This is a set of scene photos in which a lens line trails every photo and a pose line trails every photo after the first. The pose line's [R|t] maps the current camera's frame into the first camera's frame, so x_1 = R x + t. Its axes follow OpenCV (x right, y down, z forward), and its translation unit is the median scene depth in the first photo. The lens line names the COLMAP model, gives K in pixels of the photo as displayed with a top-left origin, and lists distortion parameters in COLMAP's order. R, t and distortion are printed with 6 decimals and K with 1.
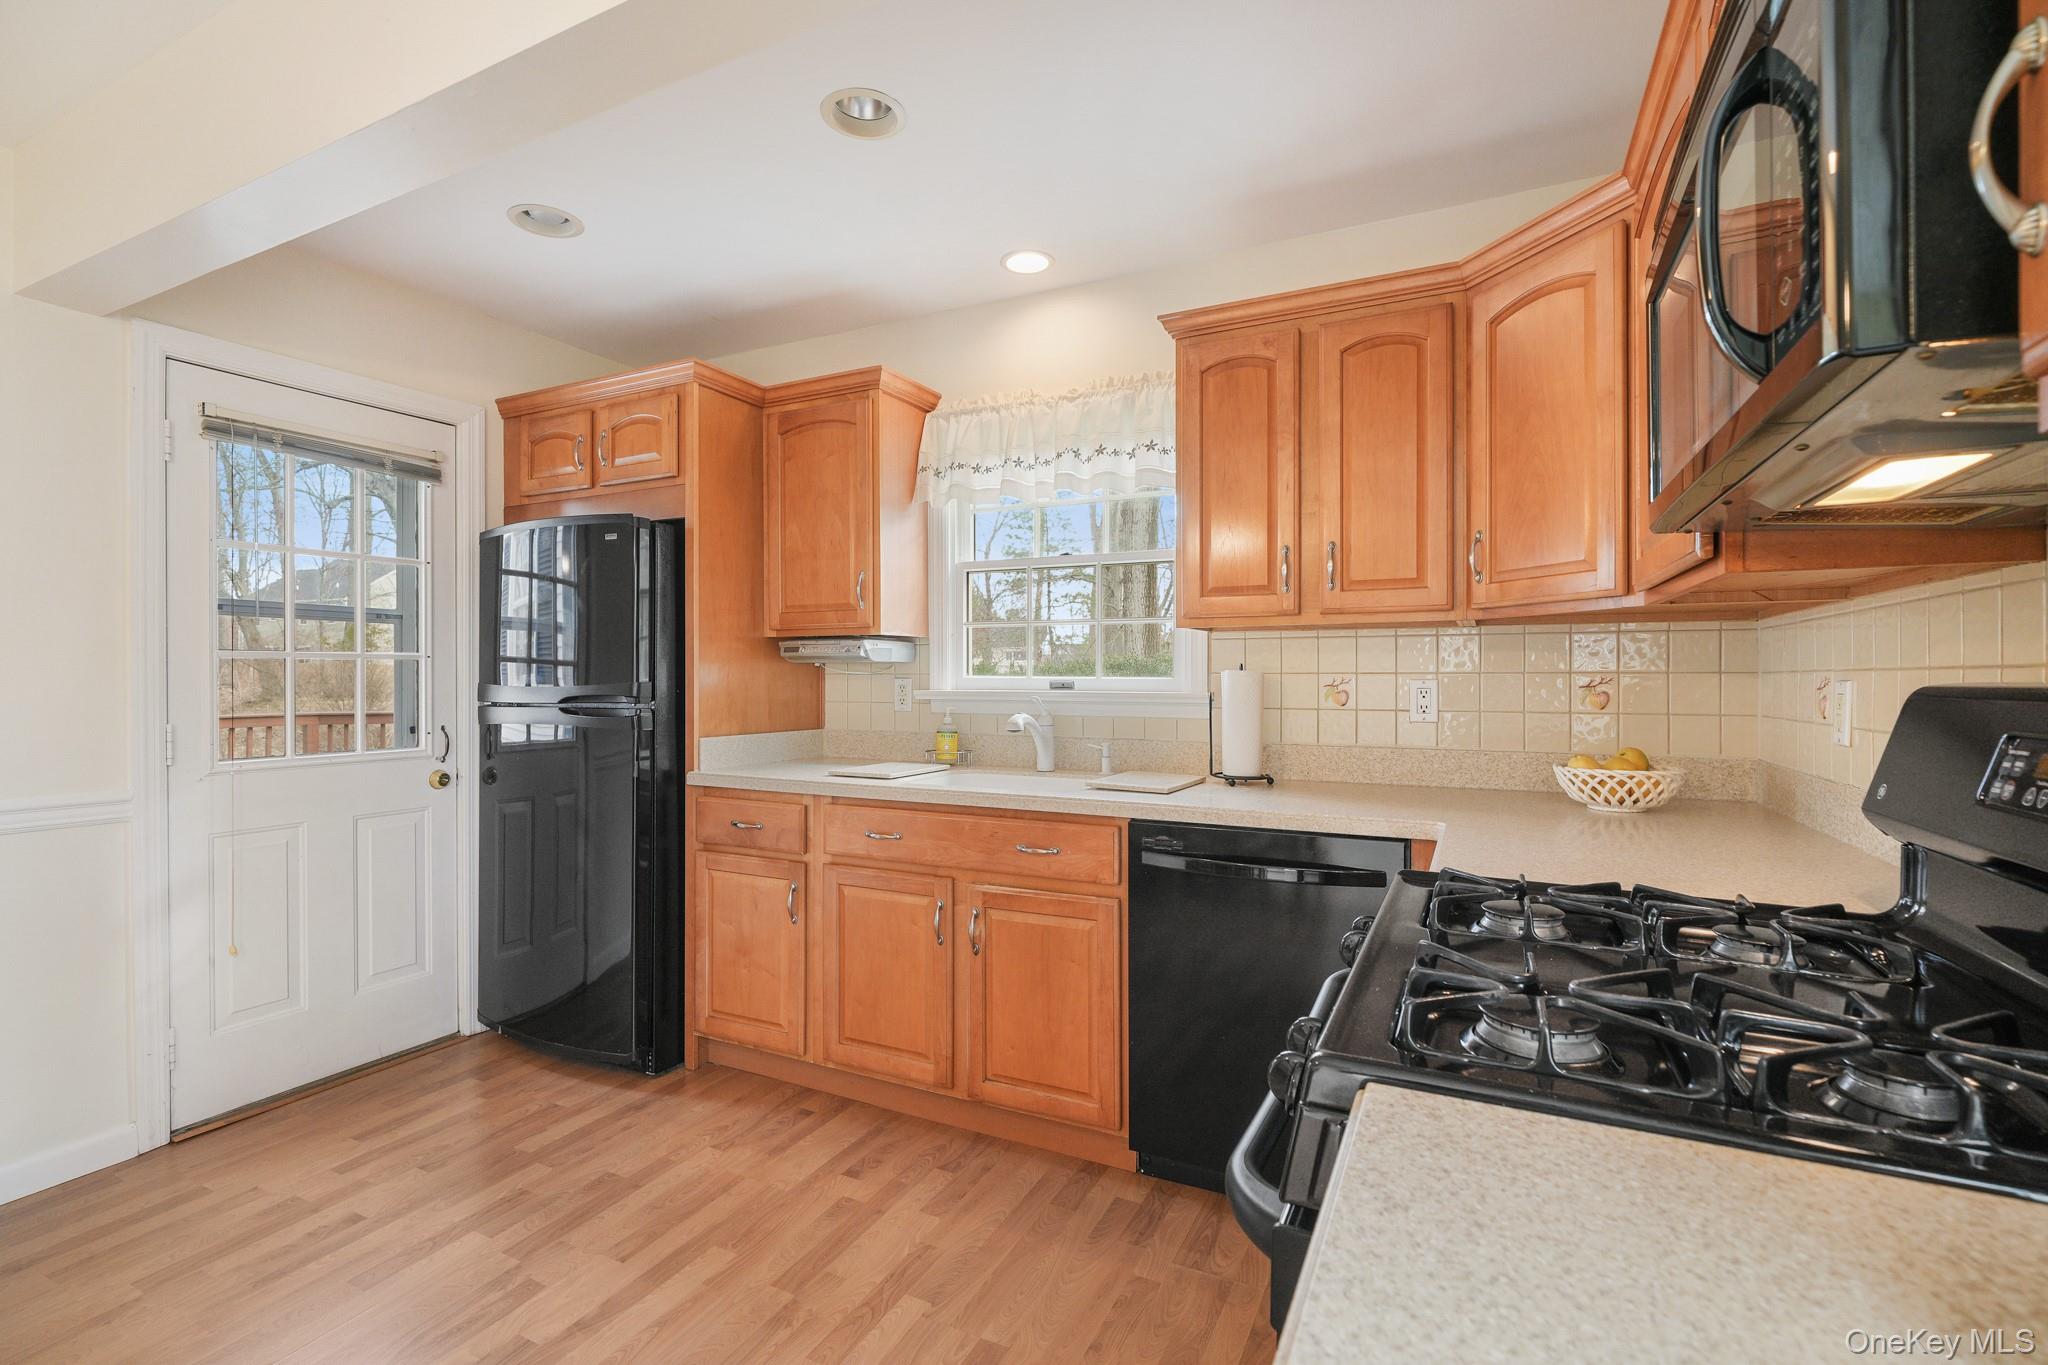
lens RADIAL K [[927.2, 0, 1024.0], [0, 927.2, 682.5], [0, 0, 1]] dist [0.000762, 0.000030]
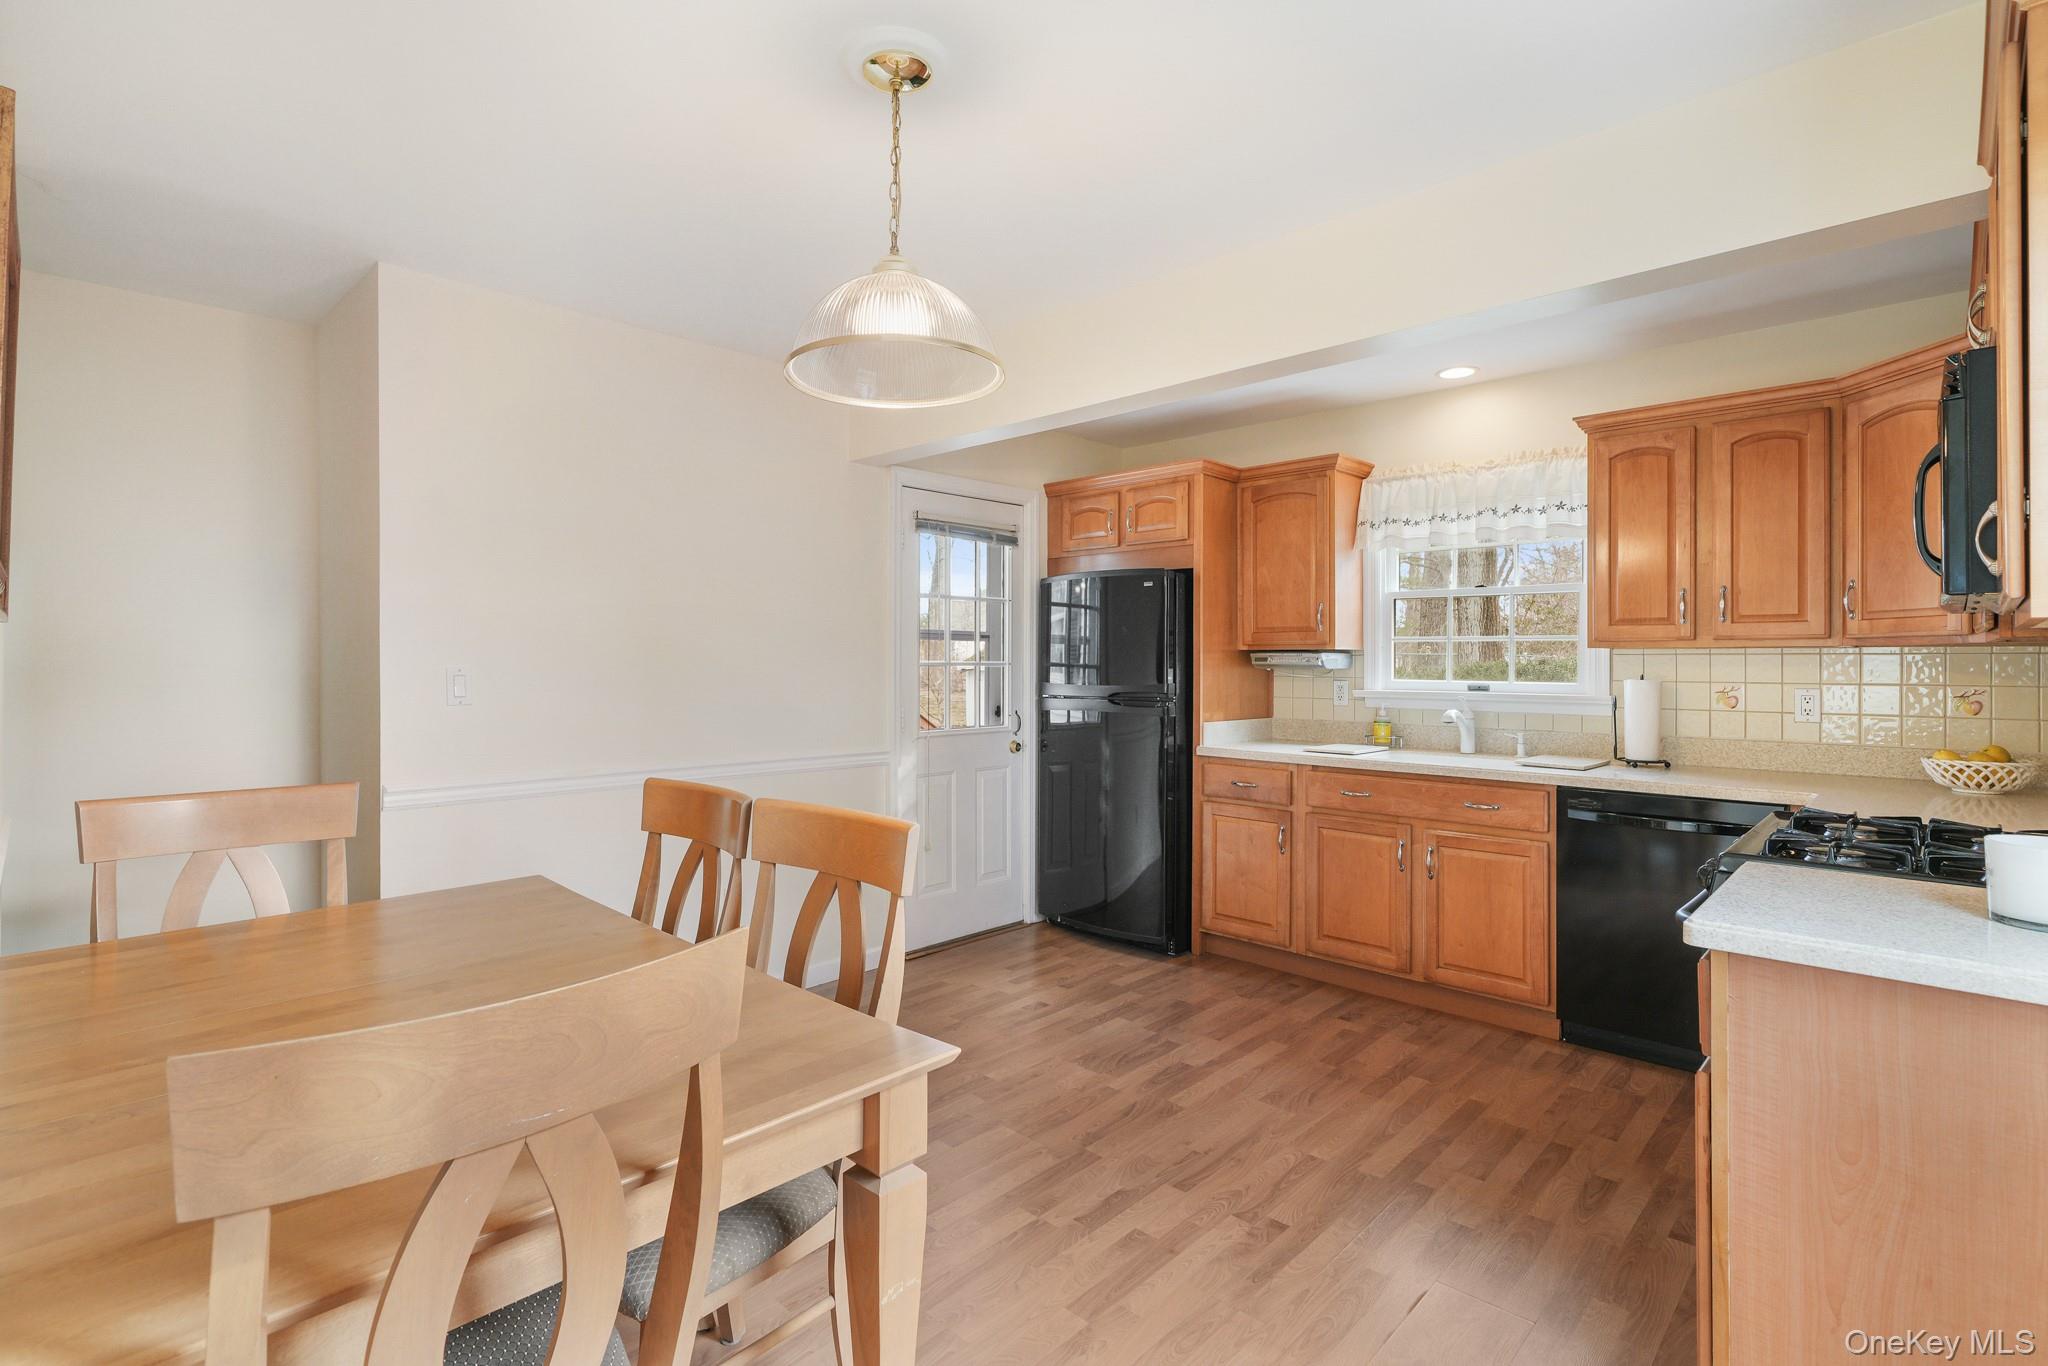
lens RADIAL K [[976.4, 0, 1015.2], [0, 976.4, 662.6], [0, 0, 1]] dist [-0.001488, -0.000899]
pose [[0.954901, 0.003239, -0.296907, -0.199777], [-0.004842, 0.999977, -0.004665, -0.026343], [0.296885, 0.005893, 0.954895, -0.572244]]
